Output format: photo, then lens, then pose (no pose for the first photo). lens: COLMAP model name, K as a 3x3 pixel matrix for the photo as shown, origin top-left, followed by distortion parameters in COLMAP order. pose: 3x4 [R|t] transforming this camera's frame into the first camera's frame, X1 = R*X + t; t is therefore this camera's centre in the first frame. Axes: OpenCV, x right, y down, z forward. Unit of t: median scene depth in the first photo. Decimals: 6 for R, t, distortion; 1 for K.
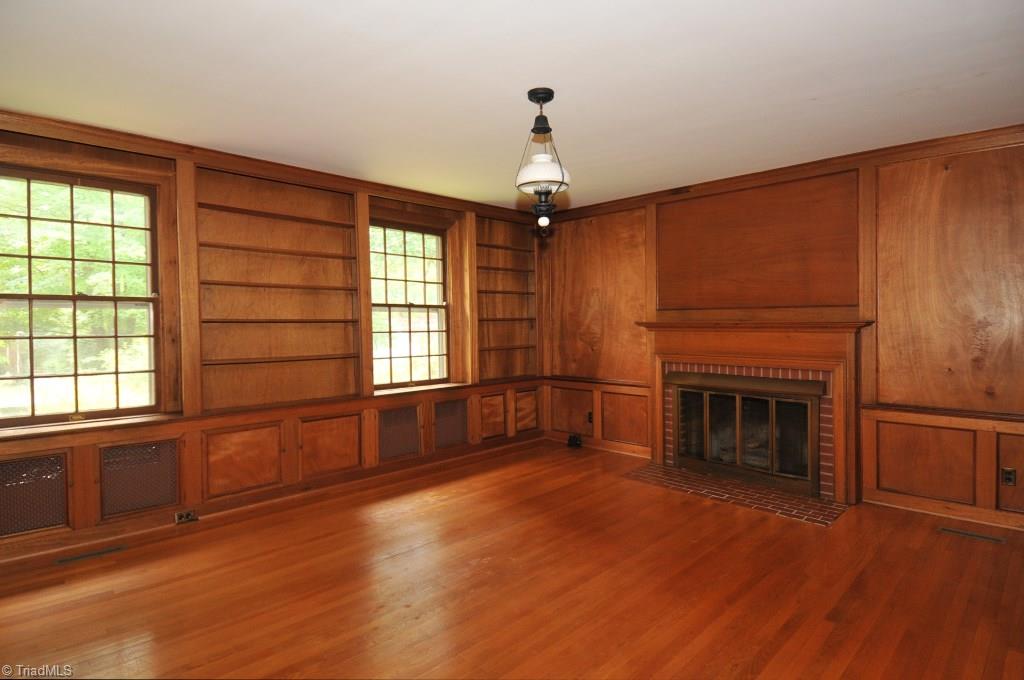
lens RADIAL K [[543.3, 0, 512.0], [0, 543.3, 340.0], [0, 0, 1]] dist [0.036329, -0.000667]
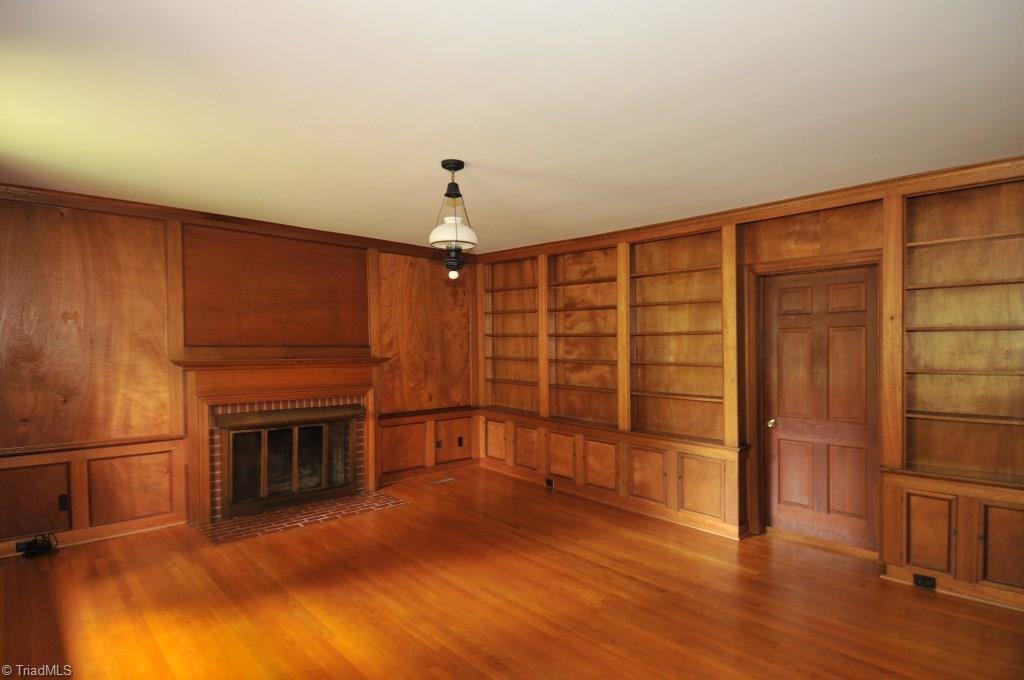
lens RADIAL K [[554.5, 0, 512.0], [0, 554.5, 340.0], [0, 0, 1]] dist [-0.001830, -0.002244]
pose [[0.030890, 0.024725, 0.999217, -0.707321], [0.037770, 0.998951, -0.025886, -0.027856], [-0.998809, 0.038540, 0.029924, 0.552914]]
